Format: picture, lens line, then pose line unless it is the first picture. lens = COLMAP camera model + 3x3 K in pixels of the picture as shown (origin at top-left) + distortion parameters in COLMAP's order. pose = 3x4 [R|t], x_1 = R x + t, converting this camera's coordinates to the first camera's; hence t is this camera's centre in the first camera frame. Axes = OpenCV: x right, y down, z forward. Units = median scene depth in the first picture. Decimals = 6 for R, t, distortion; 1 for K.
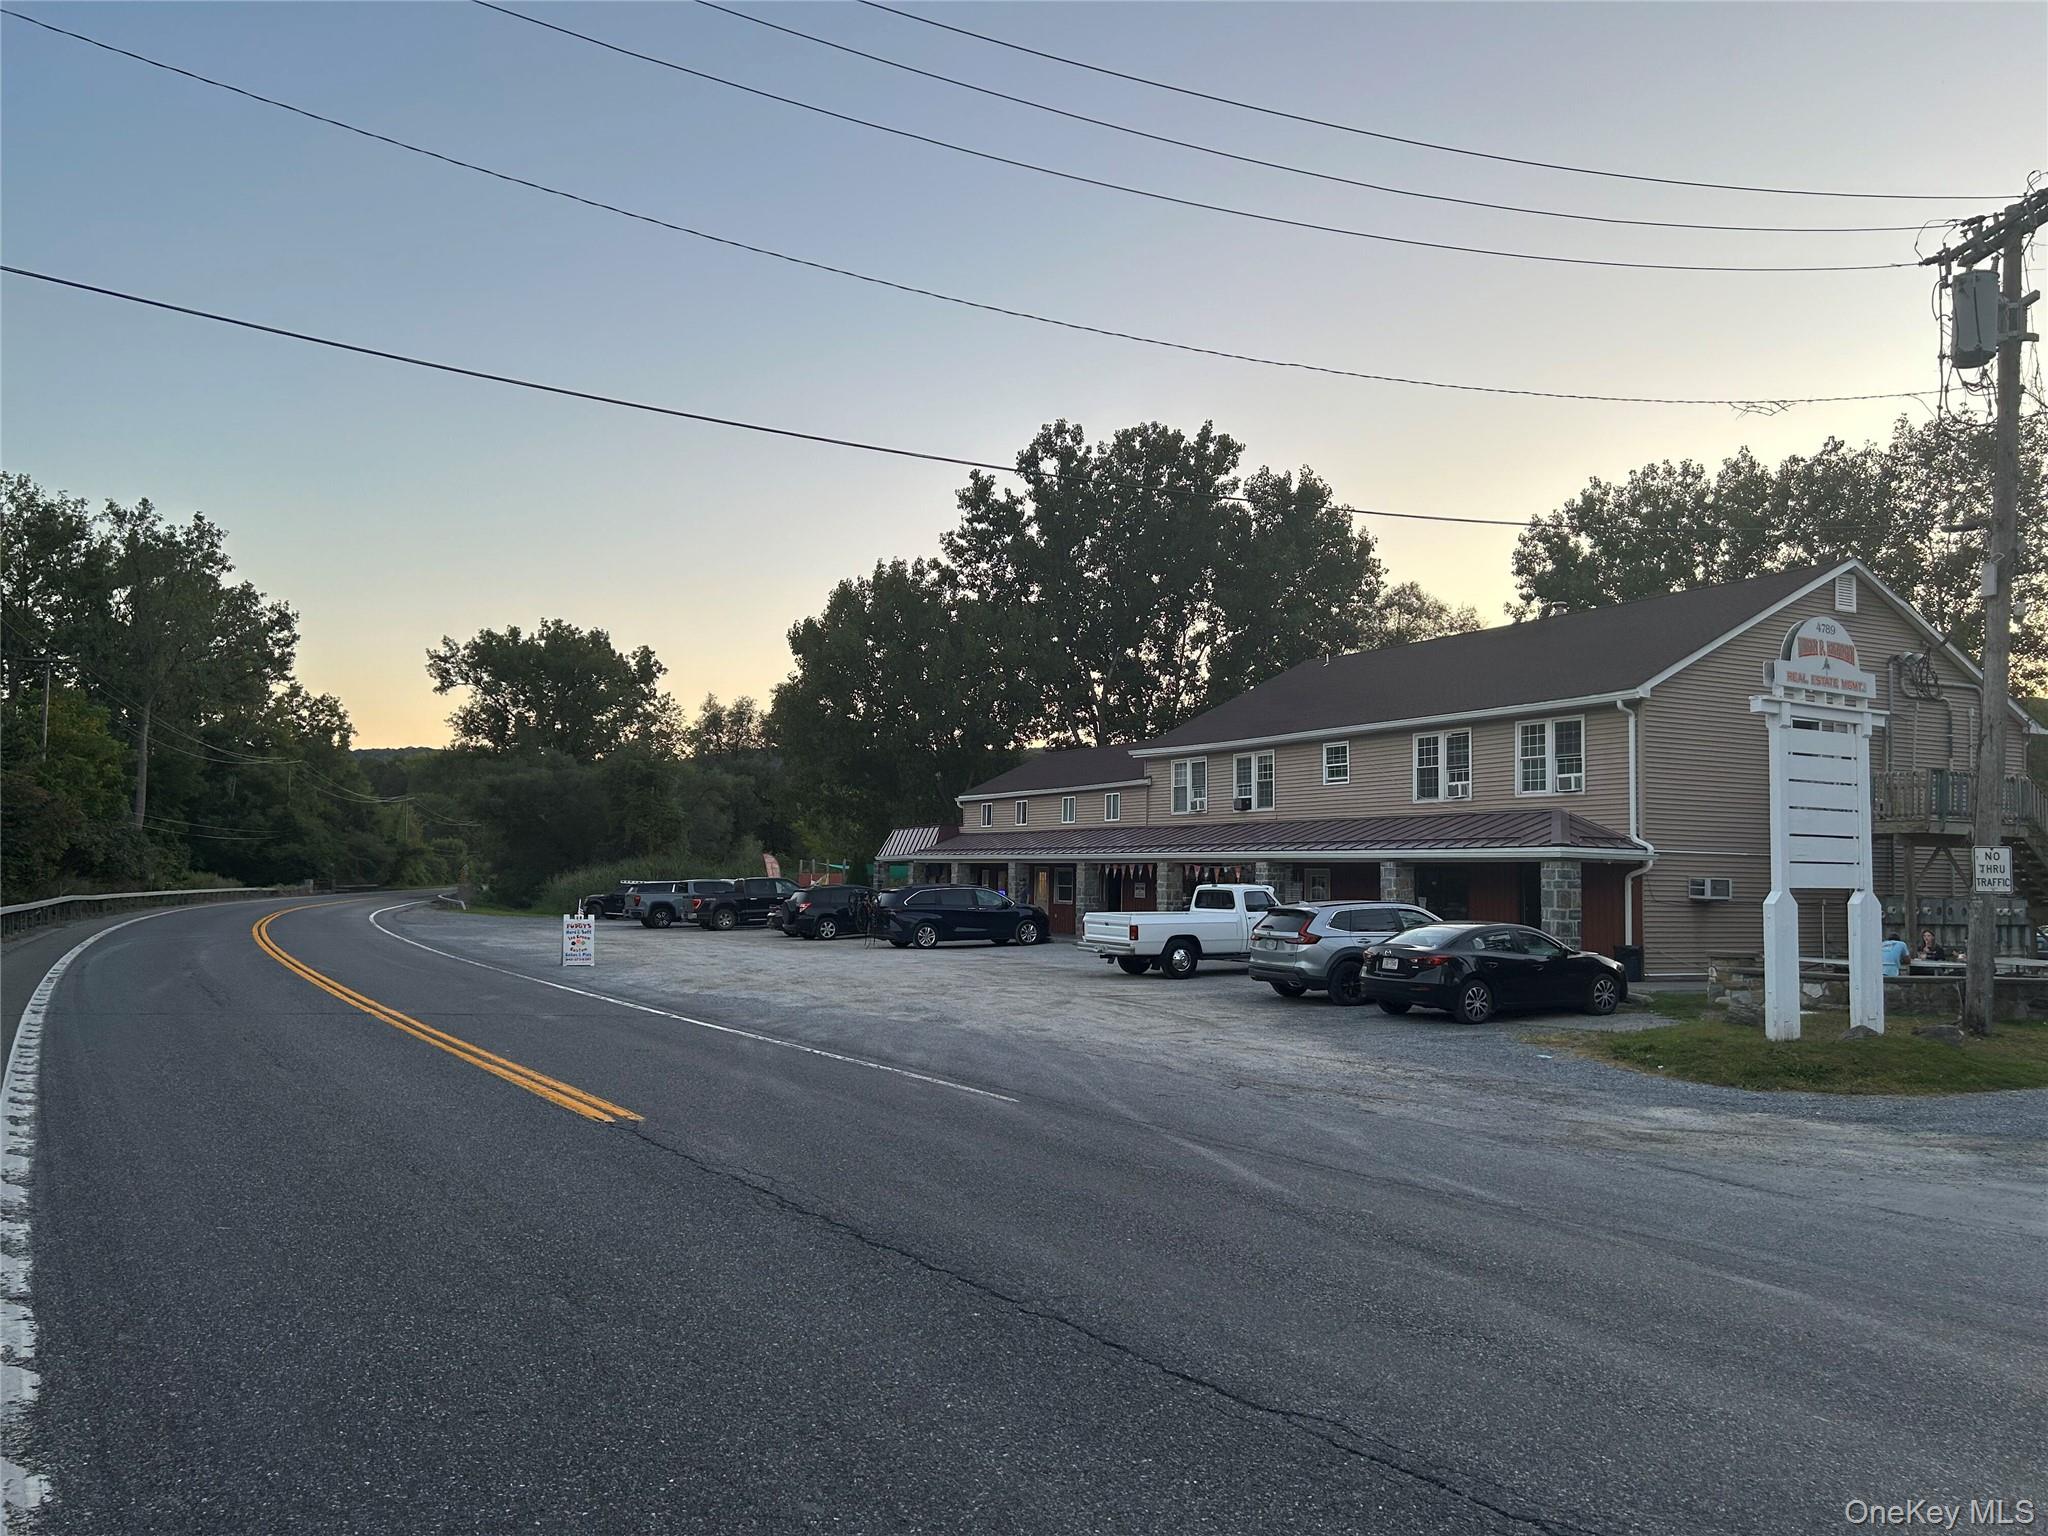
lens RADIAL K [[1537.4, 0, 1024.0], [0, 1537.4, 768.0], [0, 0, 1]] dist [0.057135, -0.074497]
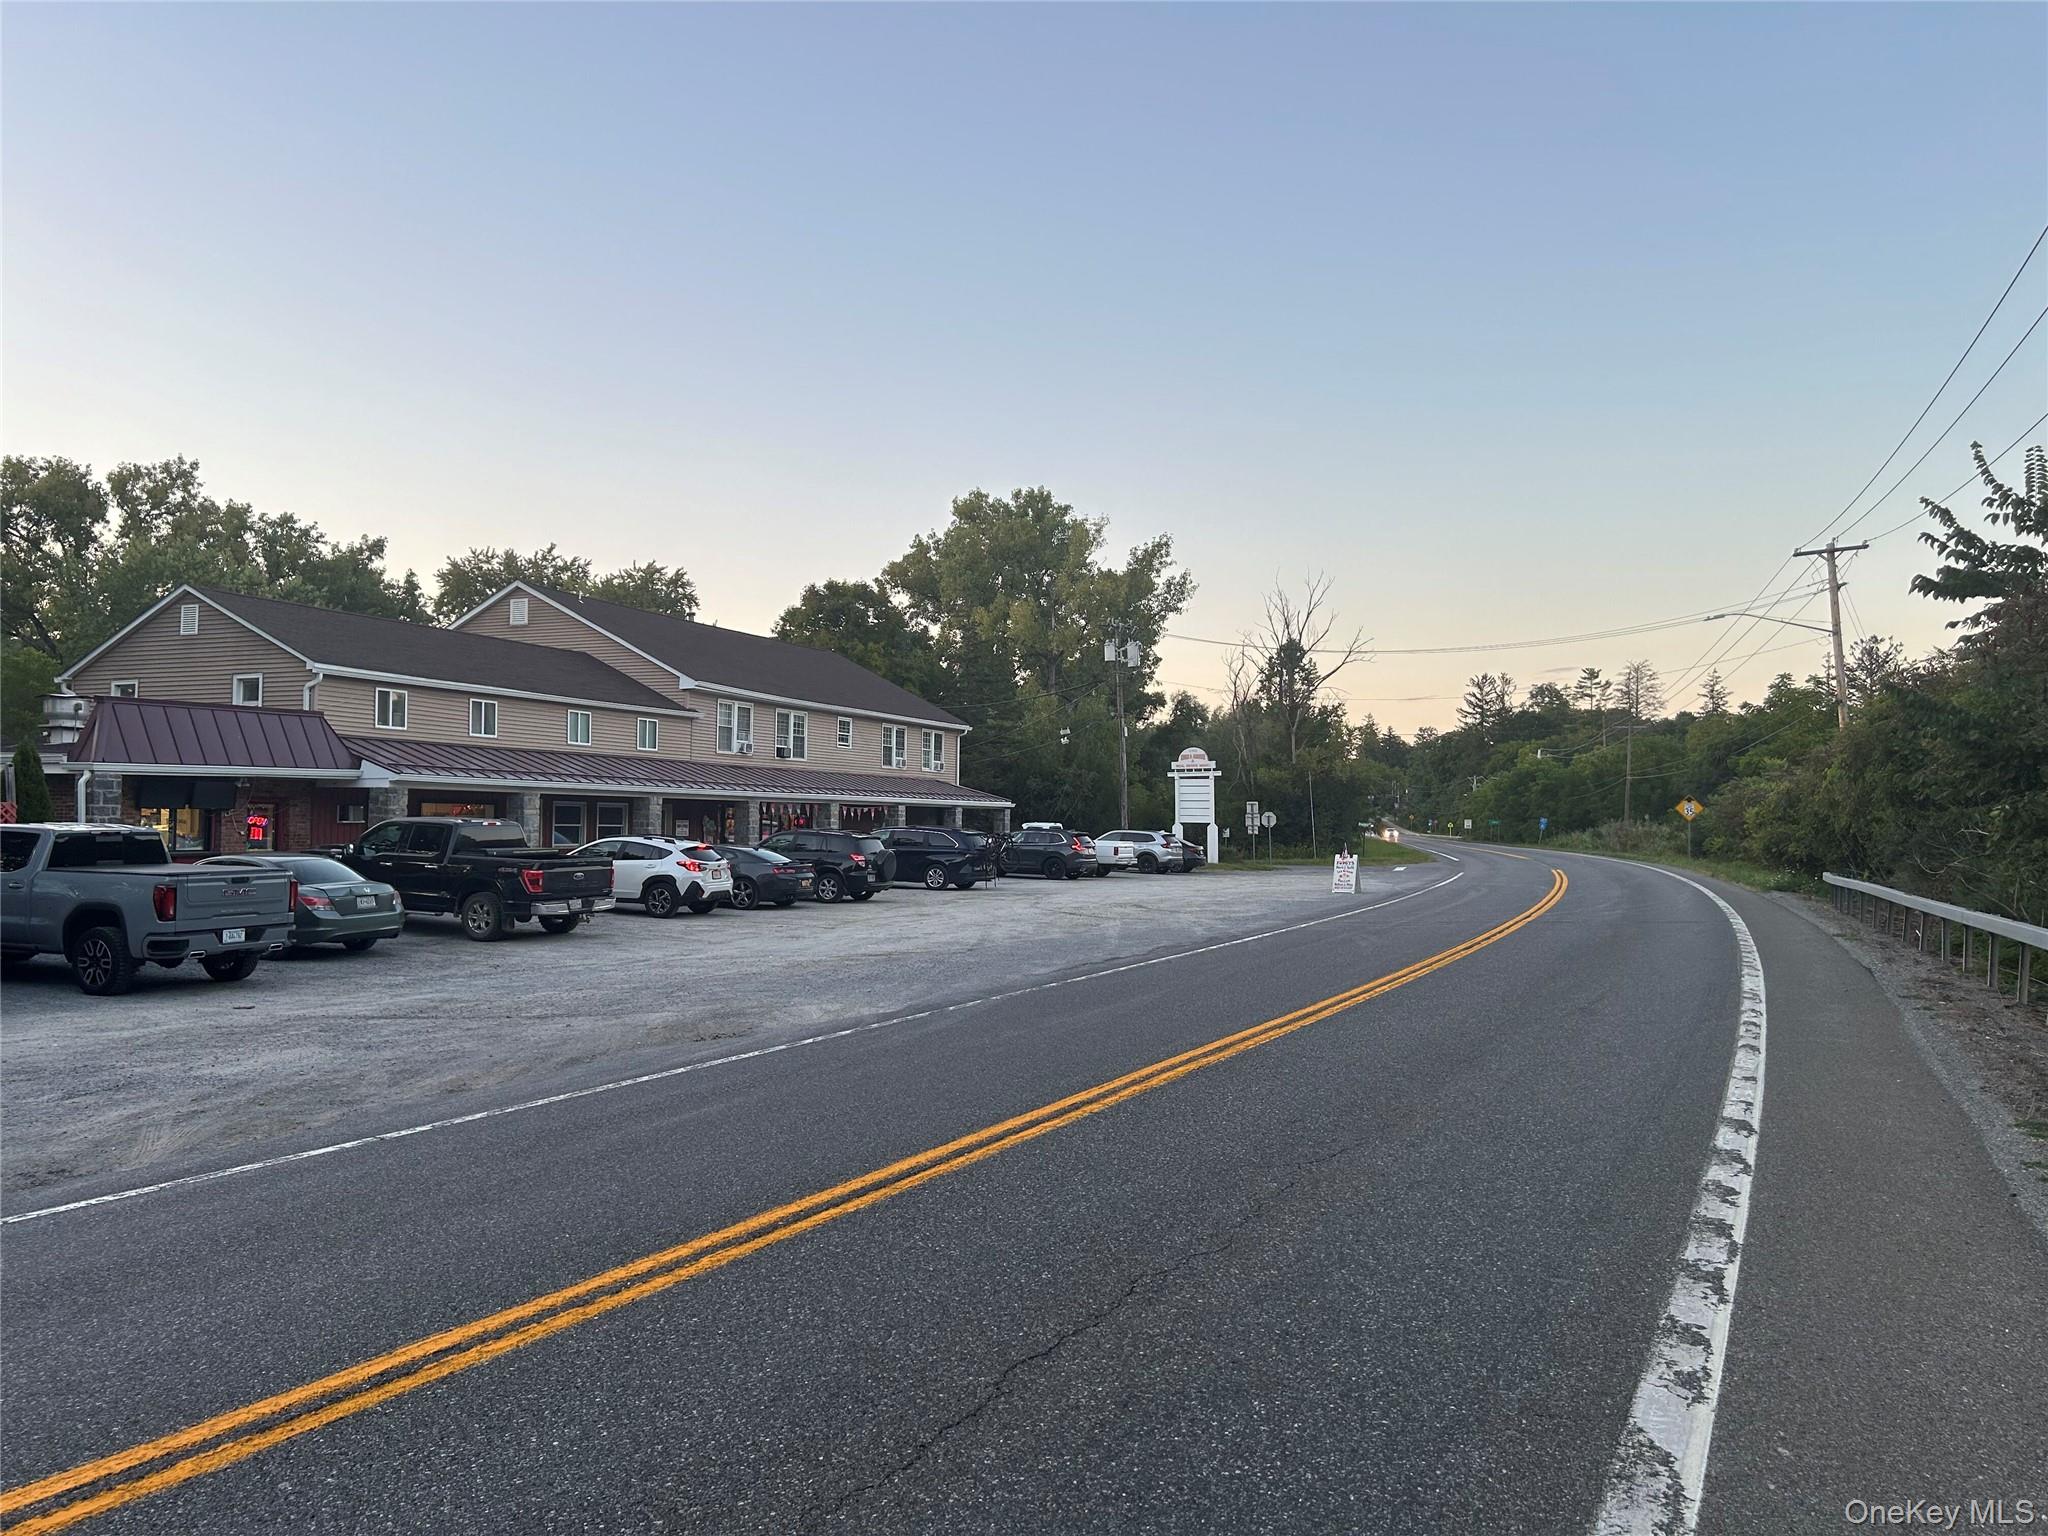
lens RADIAL K [[1551.1, 0, 1022.5], [0, 1551.1, 756.2], [0, 0, 1]] dist [0.039804, -0.036109]
pose [[-0.648128, 0.012697, 0.761426, -0.880626], [-0.074095, 0.994066, -0.079646, 0.107590], [-0.757918, -0.108038, -0.643341, 1.636207]]
